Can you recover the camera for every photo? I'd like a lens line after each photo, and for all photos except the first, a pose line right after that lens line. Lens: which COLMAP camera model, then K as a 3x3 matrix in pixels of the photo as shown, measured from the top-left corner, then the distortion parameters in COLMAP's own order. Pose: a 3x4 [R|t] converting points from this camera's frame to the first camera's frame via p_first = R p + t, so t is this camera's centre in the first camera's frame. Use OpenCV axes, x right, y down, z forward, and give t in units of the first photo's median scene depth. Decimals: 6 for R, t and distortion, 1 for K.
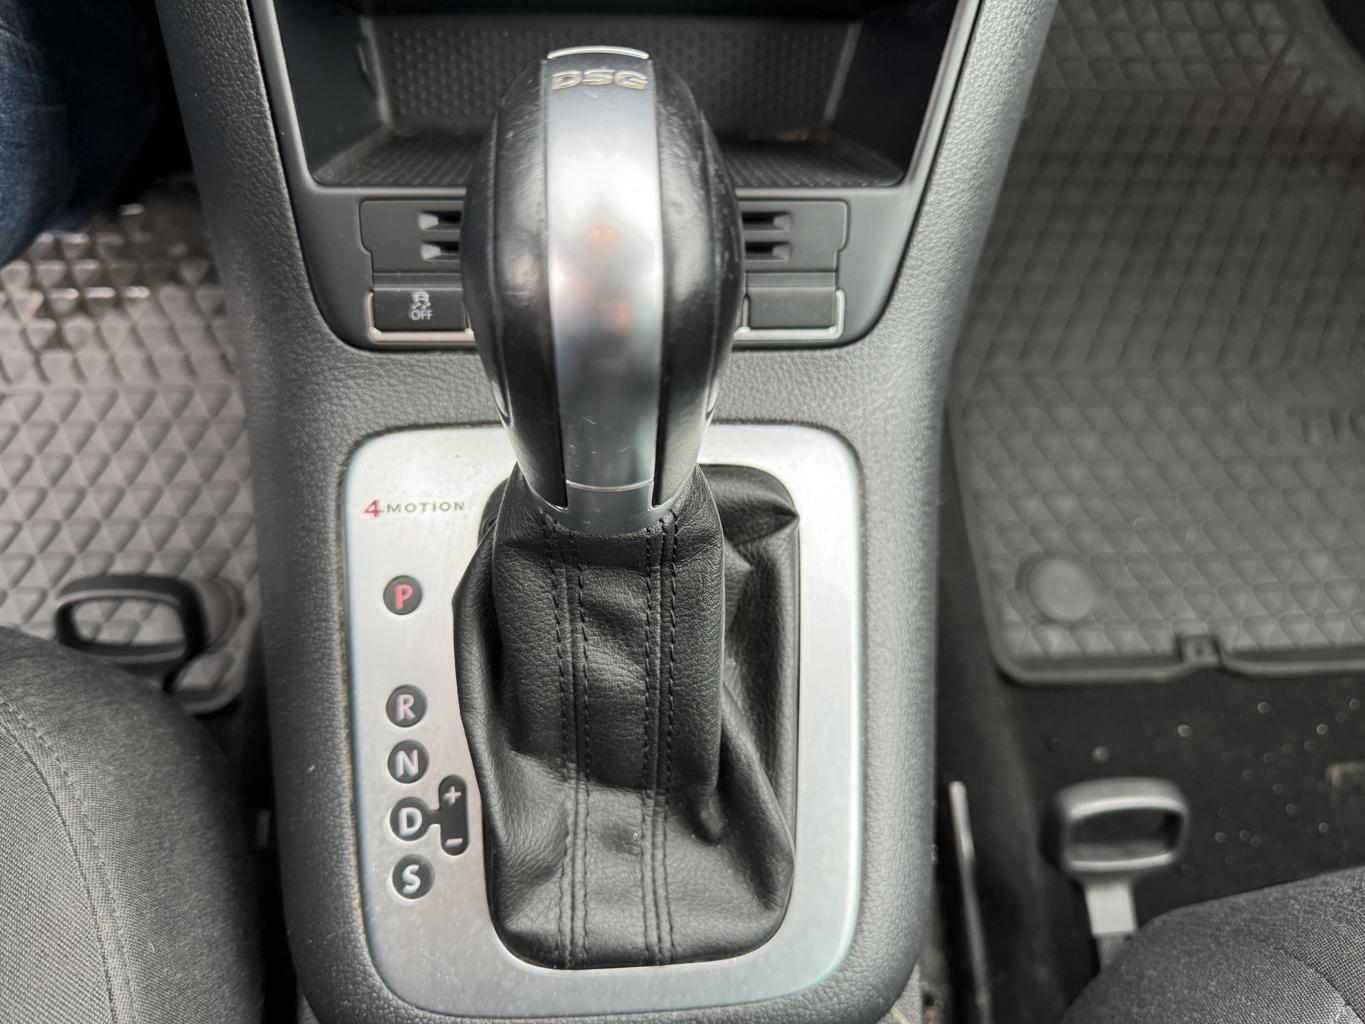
lens RADIAL K [[1012.4, 0, 681.4], [0, 1012.4, 505.6], [0, 0, 1]] dist [0.000508, -0.006344]
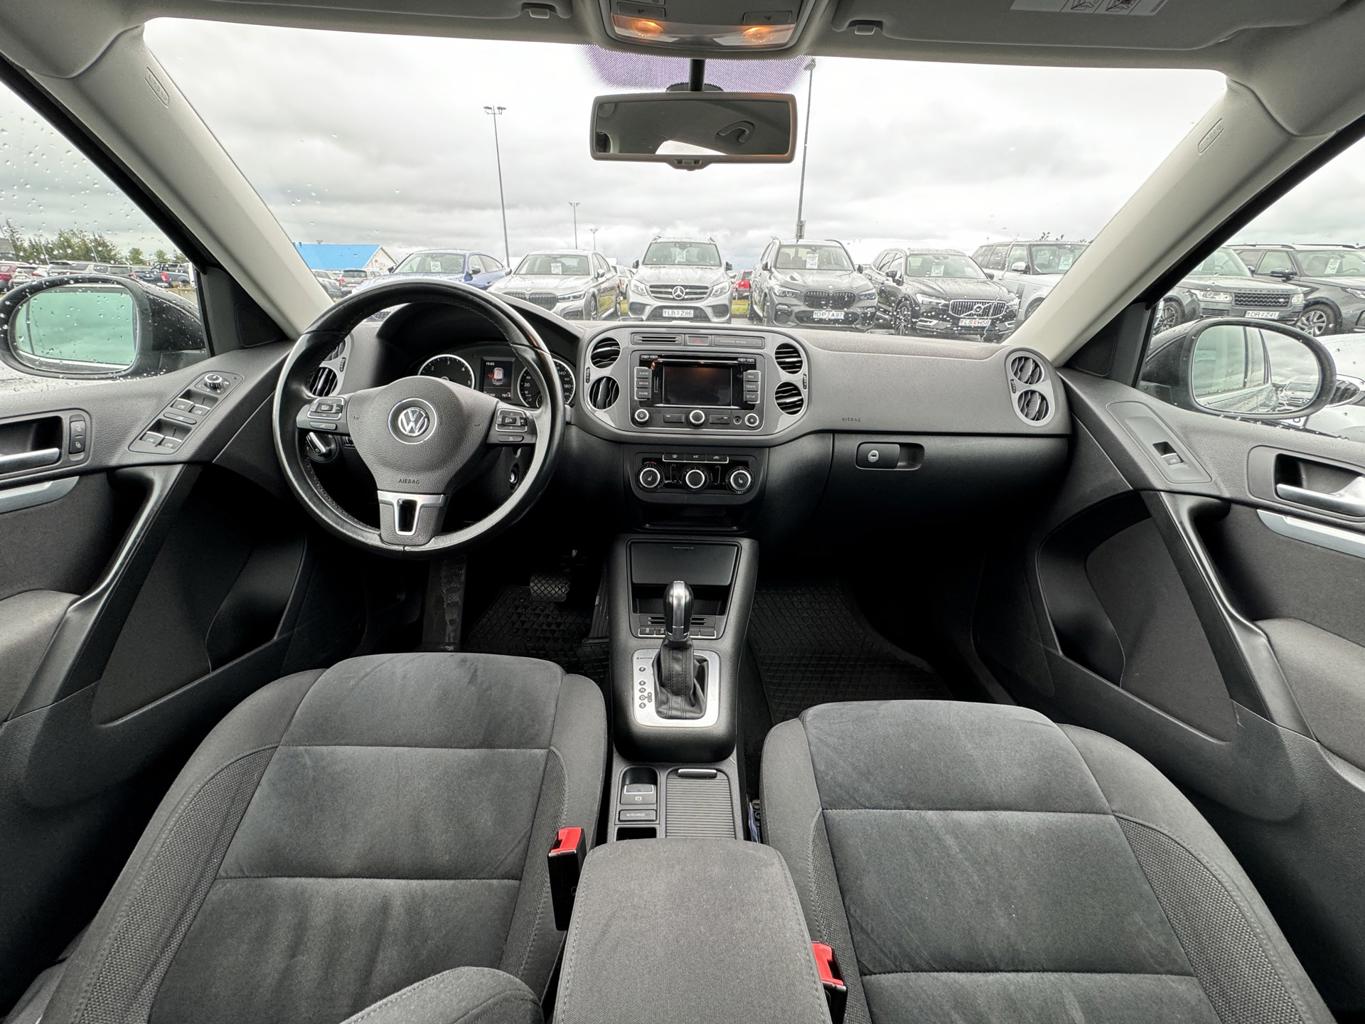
lens RADIAL K [[547.2, 0, 688.1], [0, 547.2, 508.5], [0, 0, 1]] dist [0.000547, 0.000066]
pose [[0.999641, -0.008614, -0.025389, 0.088370], [-0.012187, 0.697491, -0.716490, 1.788452], [0.023880, 0.716542, 0.697135, -1.985177]]
